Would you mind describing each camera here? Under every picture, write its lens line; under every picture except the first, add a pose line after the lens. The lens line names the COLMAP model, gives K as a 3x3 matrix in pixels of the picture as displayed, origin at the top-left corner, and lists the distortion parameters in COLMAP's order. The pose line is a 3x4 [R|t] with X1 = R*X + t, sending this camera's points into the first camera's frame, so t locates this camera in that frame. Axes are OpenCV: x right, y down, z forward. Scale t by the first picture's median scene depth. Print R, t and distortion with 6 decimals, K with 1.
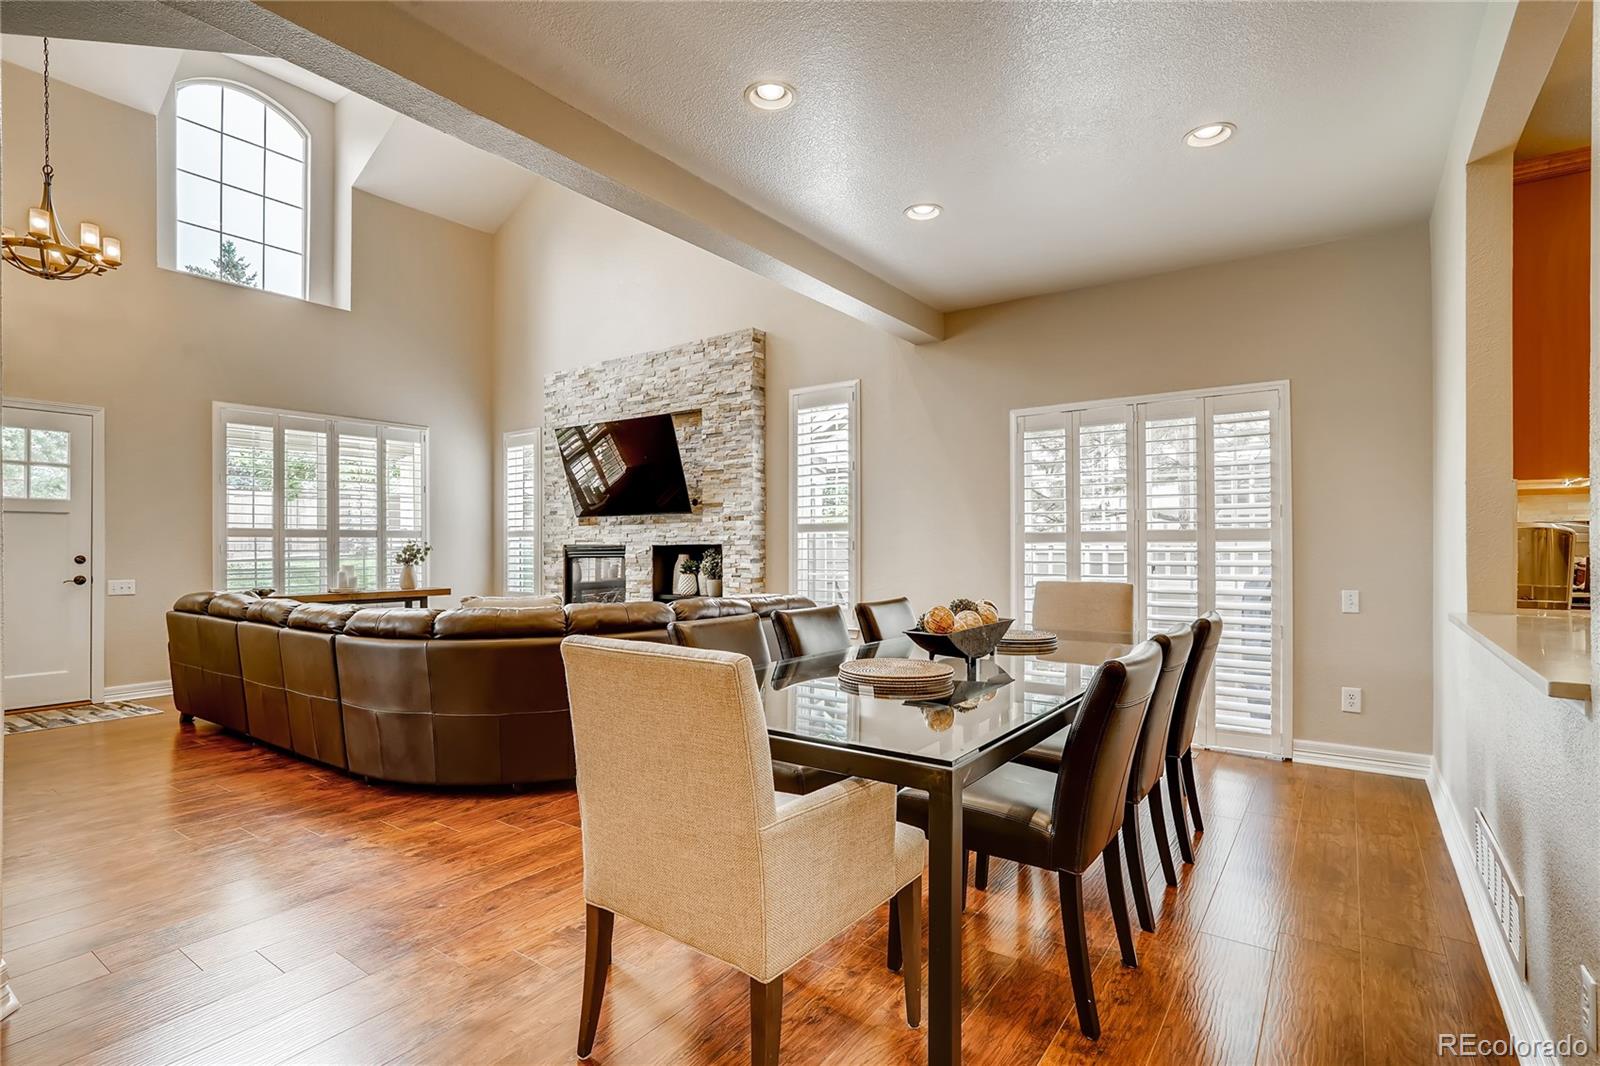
lens RADIAL K [[787.0, 0, 800.3], [0, 787.0, 540.5], [0, 0, 1]] dist [-0.042060, 0.019568]
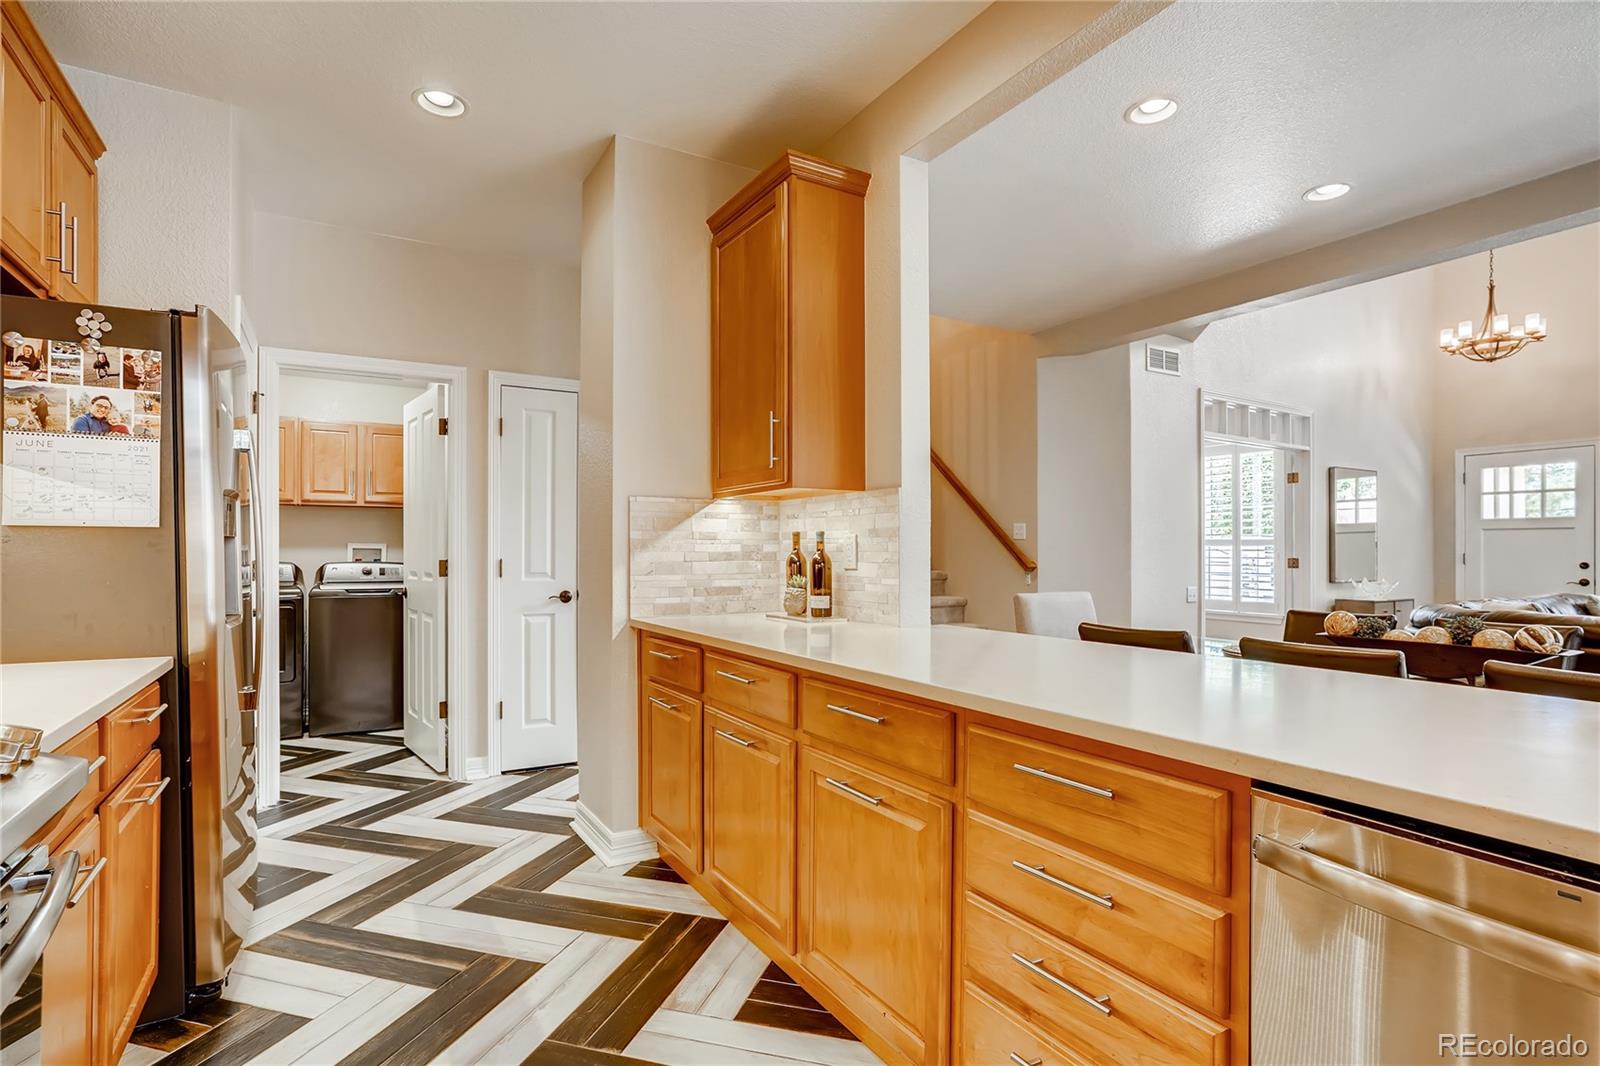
lens RADIAL K [[787.0, 0, 803.9], [0, 787.0, 549.7], [0, 0, 1]] dist [-0.042060, 0.019568]
pose [[-0.402300, -0.001953, -0.915506, 0.632556], [0.004327, 0.999982, -0.004035, -0.000372], [0.915497, -0.005584, -0.402285, 0.339184]]
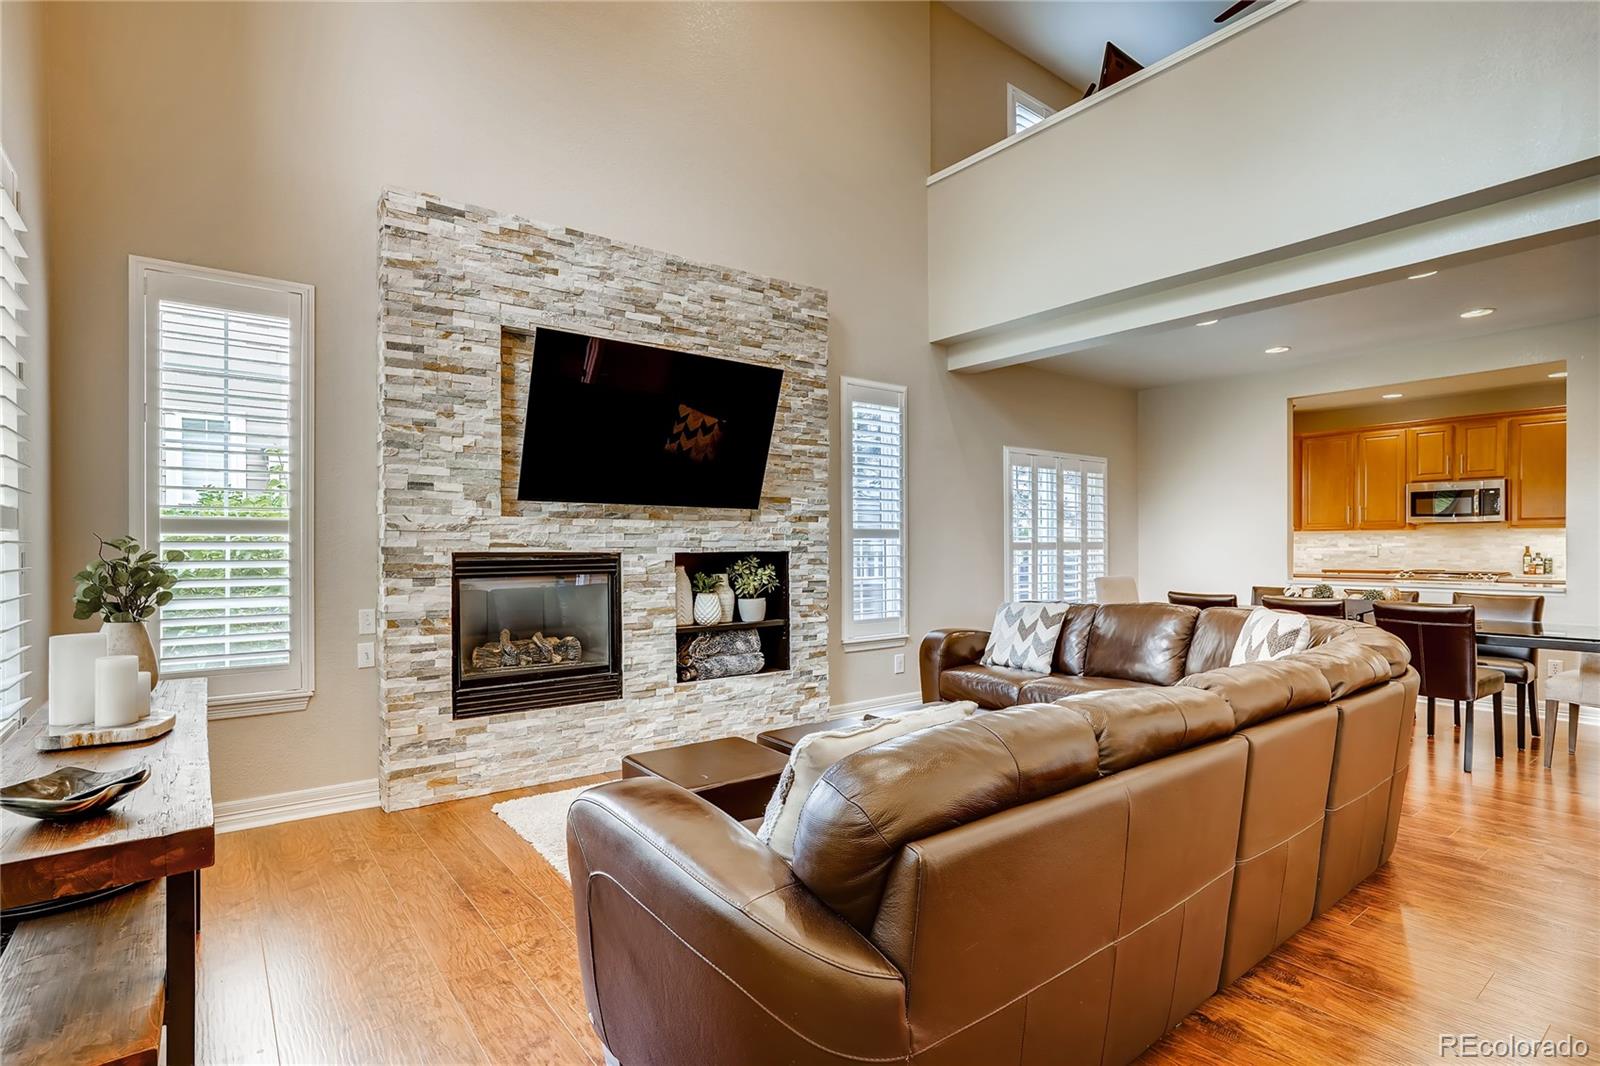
lens RADIAL K [[787.0, 0, 771.9], [0, 787.0, 549.9], [0, 0, 1]] dist [-0.042060, 0.019568]
pose [[0.294244, -0.001369, 0.955729, -0.858313], [-0.008015, 0.999960, 0.003900, 0.000212], [-0.955697, -0.008808, 0.294221, 0.796484]]
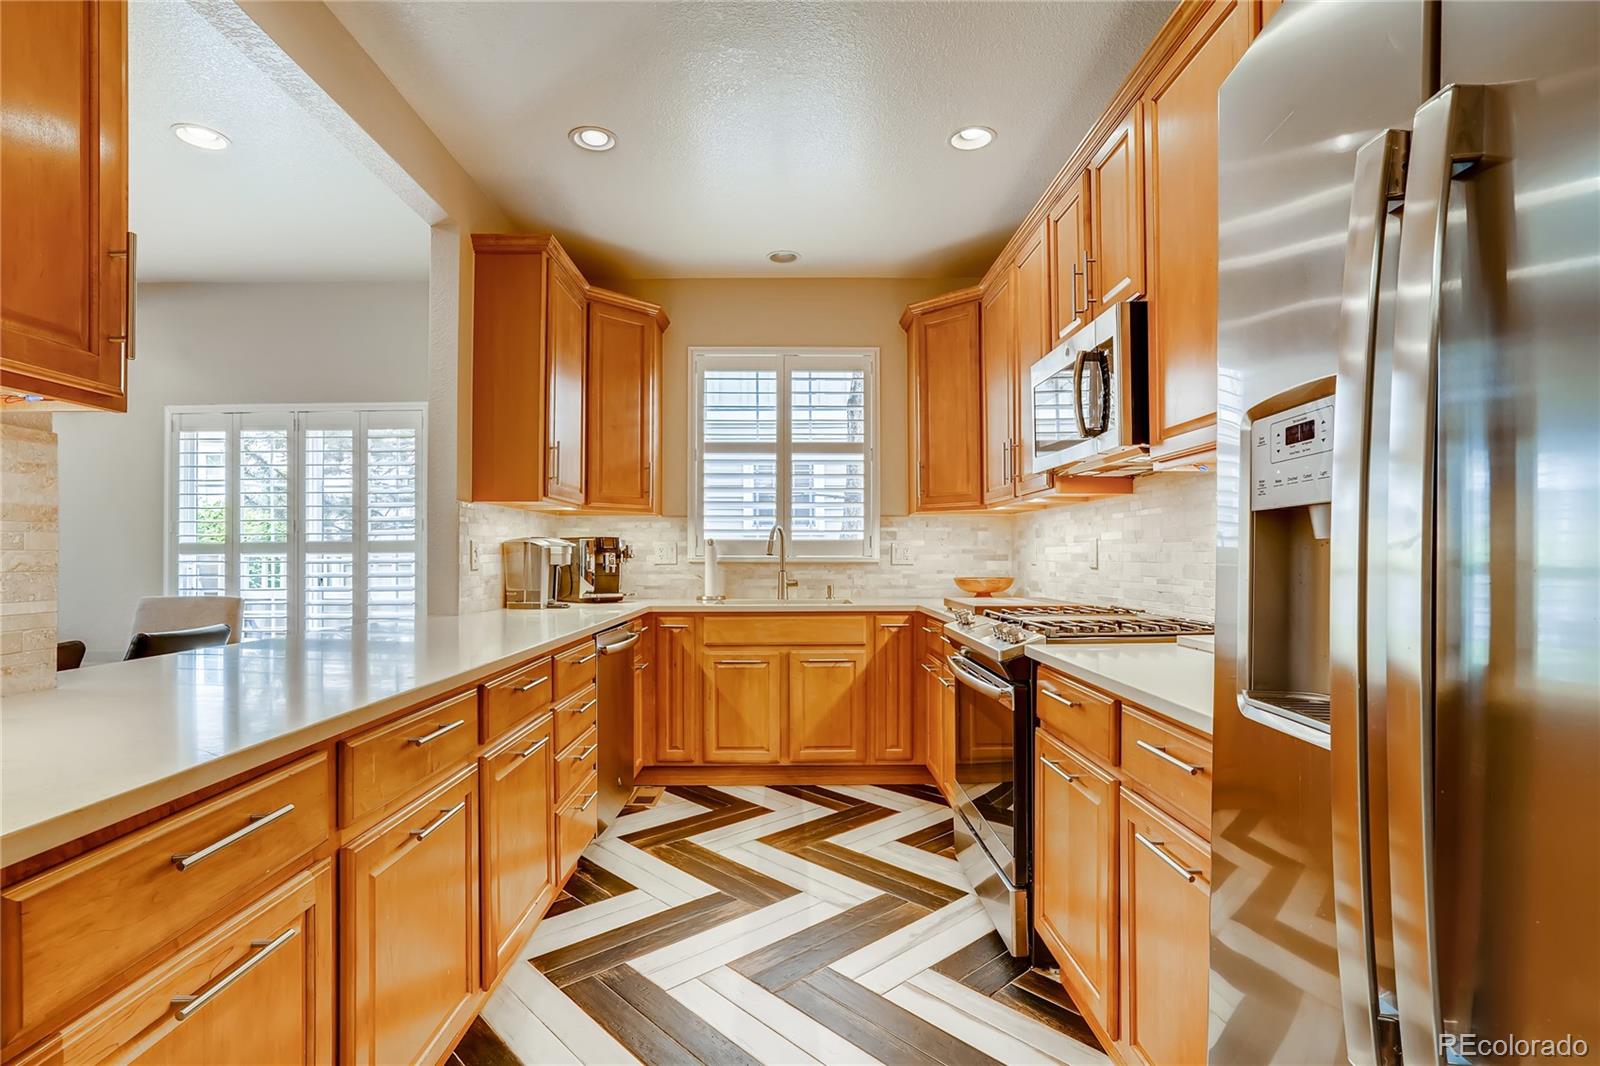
lens RADIAL K [[787.0, 0, 803.8], [0, 787.0, 550.5], [0, 0, 1]] dist [-0.042060, 0.019568]
pose [[0.805724, 0.002935, 0.592284, 0.269494], [-0.003027, 0.999995, -0.000838, -0.001875], [-0.592283, -0.001118, 0.805729, -0.113526]]
